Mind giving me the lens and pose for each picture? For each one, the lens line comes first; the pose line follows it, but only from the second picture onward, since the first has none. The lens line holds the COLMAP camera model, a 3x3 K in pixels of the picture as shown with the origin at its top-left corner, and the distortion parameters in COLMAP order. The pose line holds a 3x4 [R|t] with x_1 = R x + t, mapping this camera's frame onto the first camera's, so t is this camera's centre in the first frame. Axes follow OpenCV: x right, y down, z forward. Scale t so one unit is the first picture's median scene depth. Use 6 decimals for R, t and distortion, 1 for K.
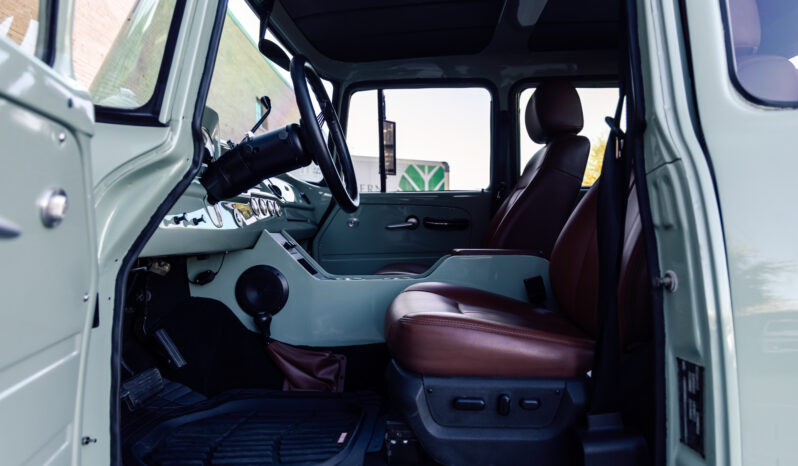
lens RADIAL K [[534.3, 0, 399.0], [0, 534.3, 233.0], [0, 0, 1]] dist [0.003517, 0.000356]
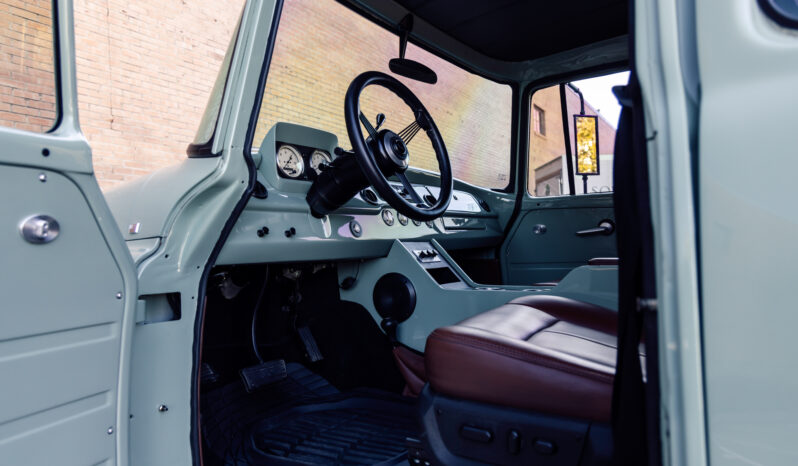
lens RADIAL K [[534.3, 0, 399.0], [0, 534.3, 233.0], [0, 0, 1]] dist [0.003517, 0.000356]
pose [[0.852017, -0.023604, -0.522981, 0.342576], [0.016063, 0.999691, -0.018949, 0.001825], [0.523267, 0.007744, 0.852133, 0.121150]]
